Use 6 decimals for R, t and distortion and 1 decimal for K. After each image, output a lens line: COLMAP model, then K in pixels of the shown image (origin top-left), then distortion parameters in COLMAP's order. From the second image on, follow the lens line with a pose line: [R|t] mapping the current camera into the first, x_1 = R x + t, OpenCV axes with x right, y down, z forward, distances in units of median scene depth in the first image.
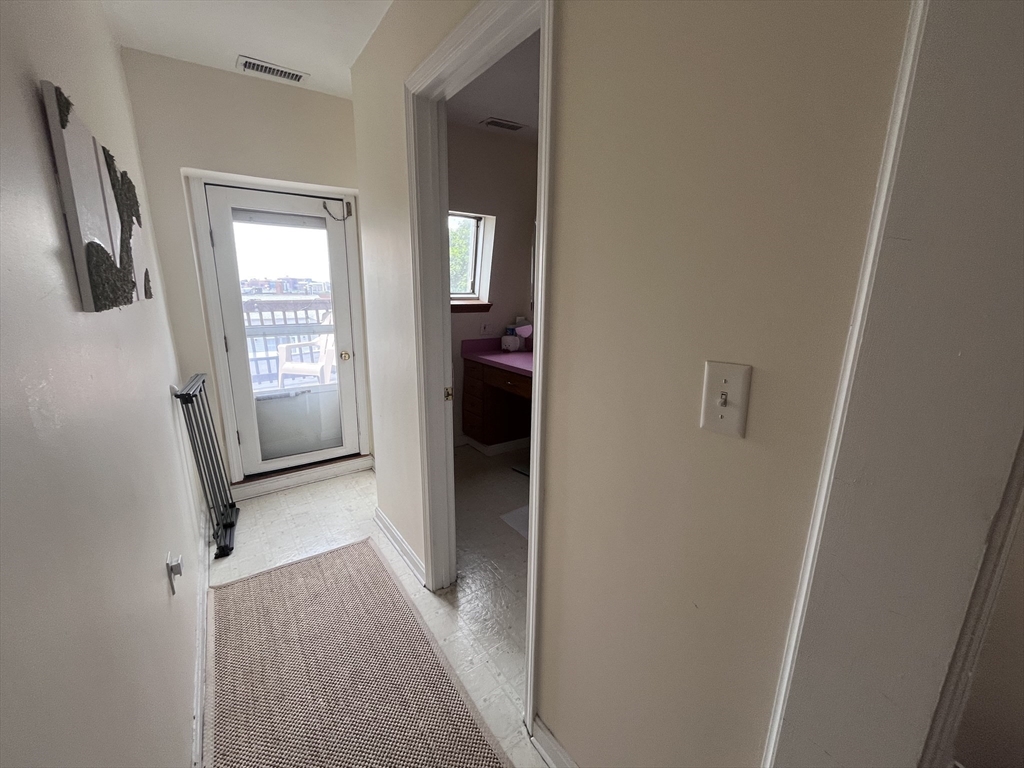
lens RADIAL K [[414.4, 0, 511.2], [0, 414.4, 381.2], [0, 0, 1]] dist [-0.002302, -0.000306]
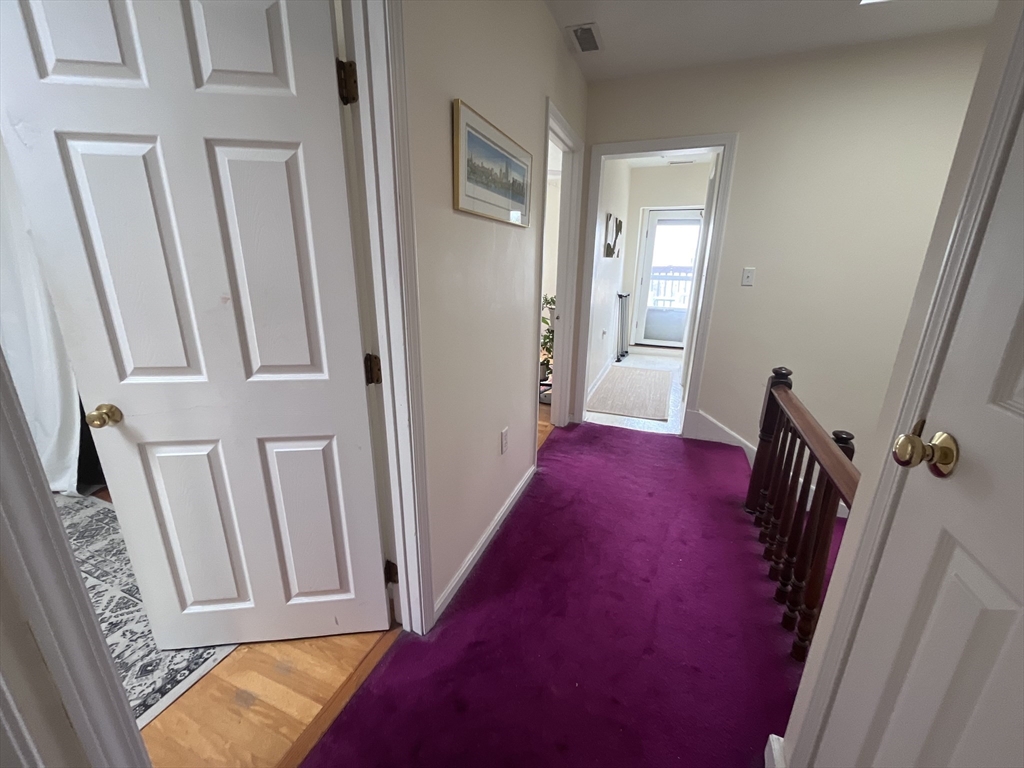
lens RADIAL K [[414.4, 0, 508.9], [0, 414.4, 382.5], [0, 0, 1]] dist [-0.002302, -0.000306]
pose [[0.554203, 0.241570, -0.796557, 0.849675], [-0.194174, 0.968079, 0.158491, 0.229023], [0.809417, 0.066834, 0.583419, -0.874449]]
